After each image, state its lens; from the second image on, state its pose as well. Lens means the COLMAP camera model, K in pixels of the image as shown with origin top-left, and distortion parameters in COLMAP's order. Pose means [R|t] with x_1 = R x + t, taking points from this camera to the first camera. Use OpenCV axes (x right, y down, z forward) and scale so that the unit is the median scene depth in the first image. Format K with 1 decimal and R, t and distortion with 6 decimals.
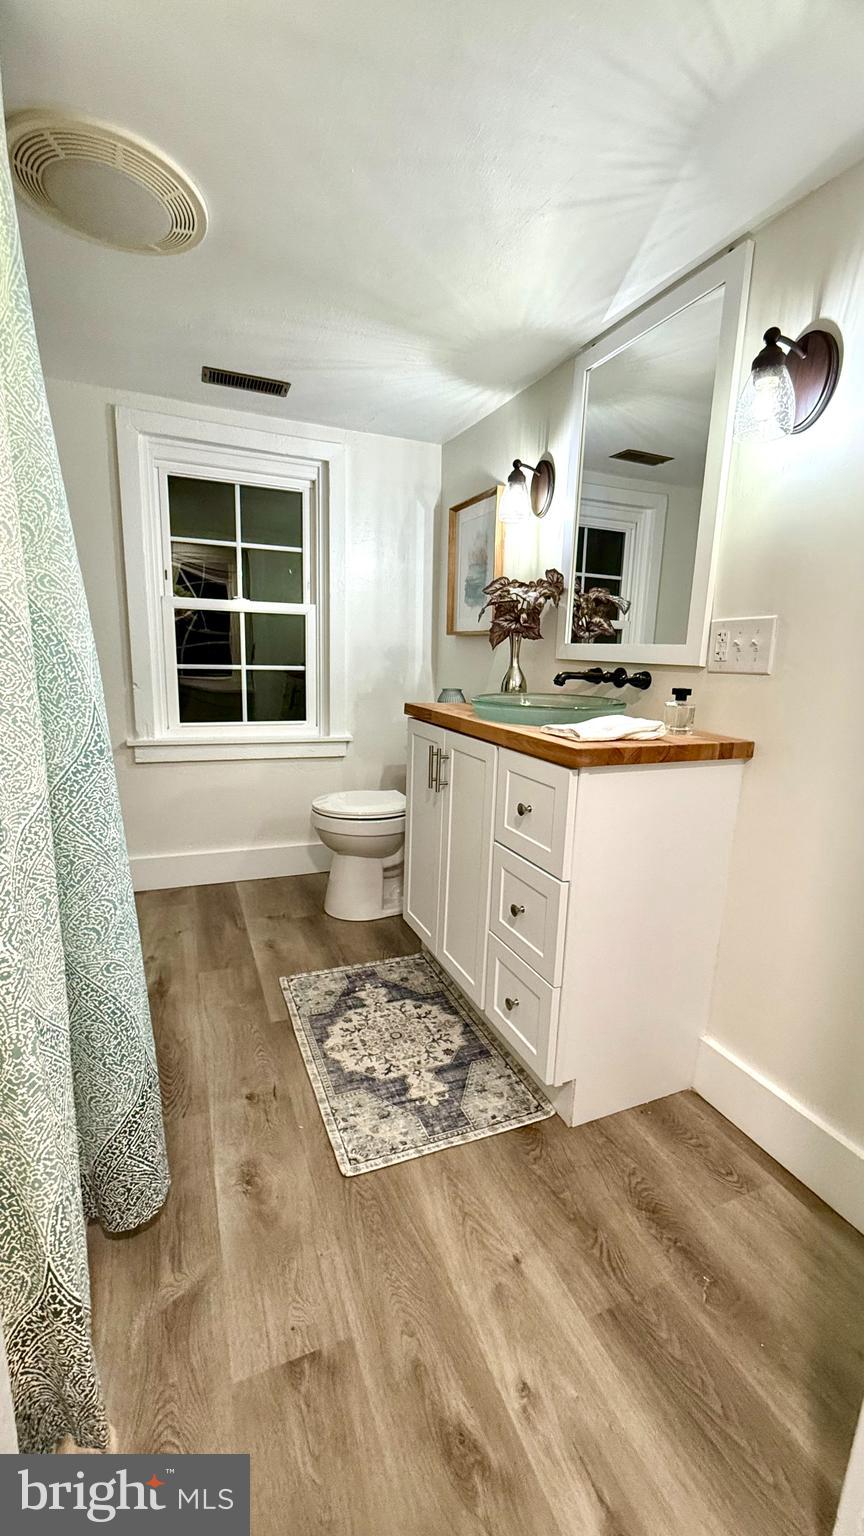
lens RADIAL K [[621.4, 0, 435.5], [0, 621.4, 772.3], [0, 0, 1]] dist [-0.001845, -0.000086]
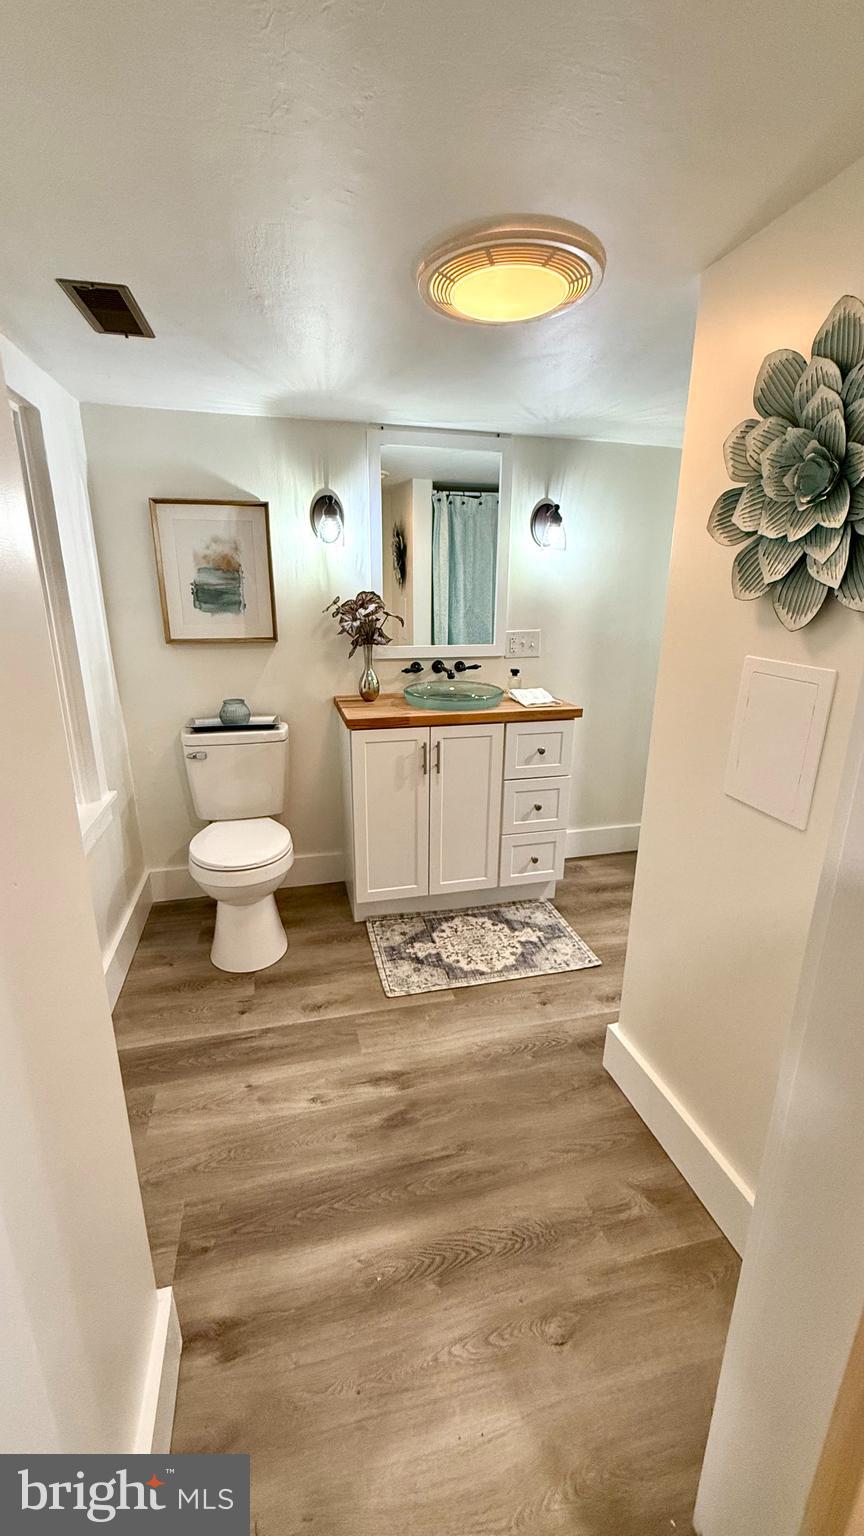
lens RADIAL K [[621.4, 0, 439.0], [0, 621.4, 762.8], [0, 0, 1]] dist [-0.001845, -0.000086]
pose [[0.145613, -0.319752, 0.936246, -1.230586], [0.187463, 0.938106, 0.291231, -0.377843], [-0.971419, 0.133104, 0.196542, 0.722144]]
